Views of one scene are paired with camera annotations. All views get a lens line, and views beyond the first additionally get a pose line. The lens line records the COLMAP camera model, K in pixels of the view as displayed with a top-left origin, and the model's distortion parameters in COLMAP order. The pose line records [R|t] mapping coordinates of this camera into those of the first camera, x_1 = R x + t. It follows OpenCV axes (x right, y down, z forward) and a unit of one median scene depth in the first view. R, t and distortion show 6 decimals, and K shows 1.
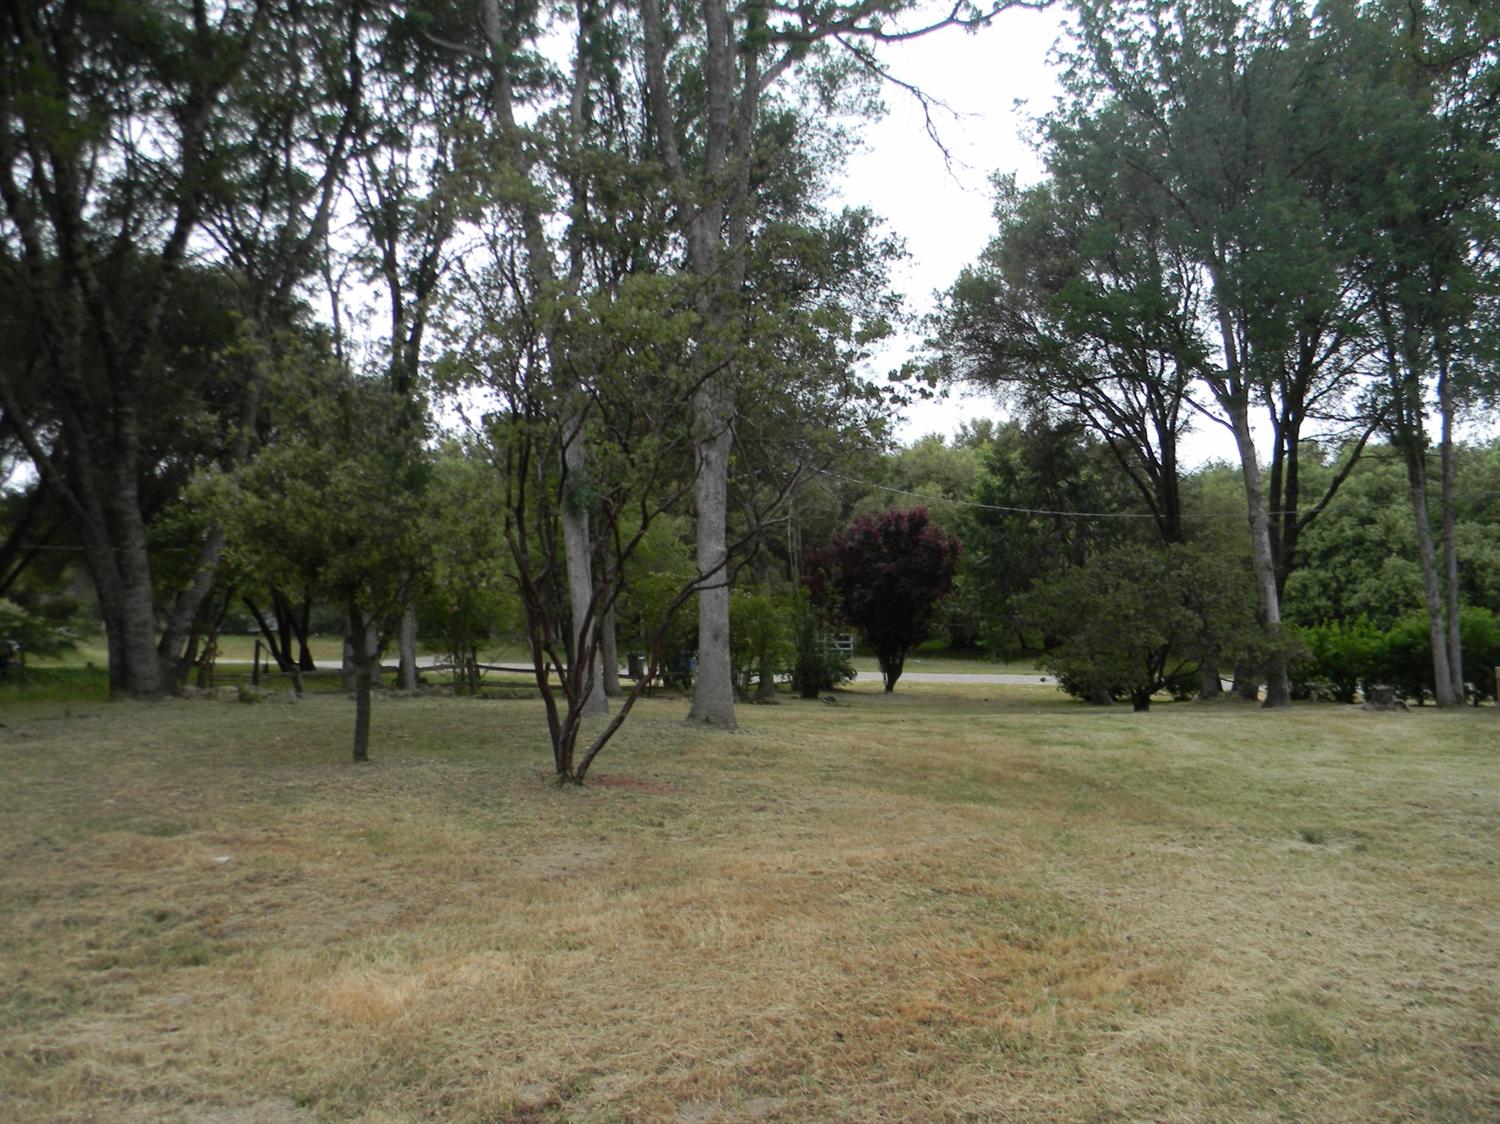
lens RADIAL K [[1217.6, 0, 749.9], [0, 1217.6, 561.4], [0, 0, 1]] dist [0.006414, -0.011587]
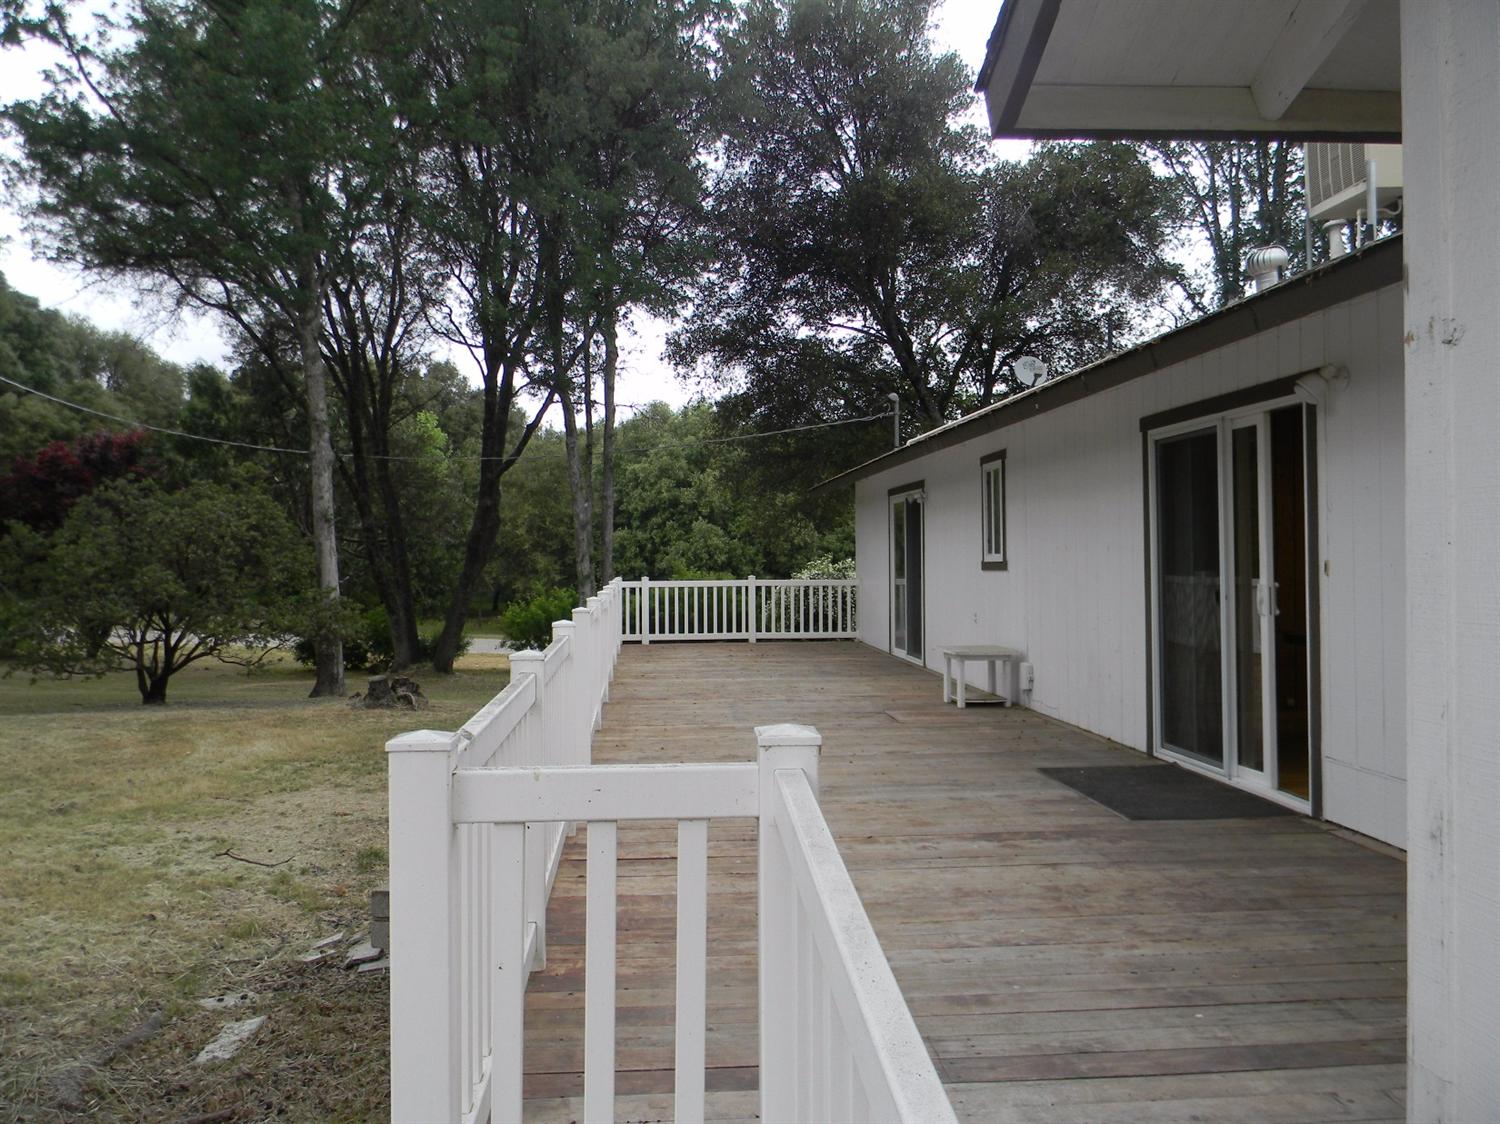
lens RADIAL K [[1217.6, 0, 749.1], [0, 1217.6, 560.6], [0, 0, 1]] dist [0.006414, -0.011587]
pose [[0.903782, 0.029958, 0.426944, 0.129289], [-0.046434, 0.998522, 0.028230, -0.000853], [-0.425468, -0.045338, 0.903837, 0.066797]]
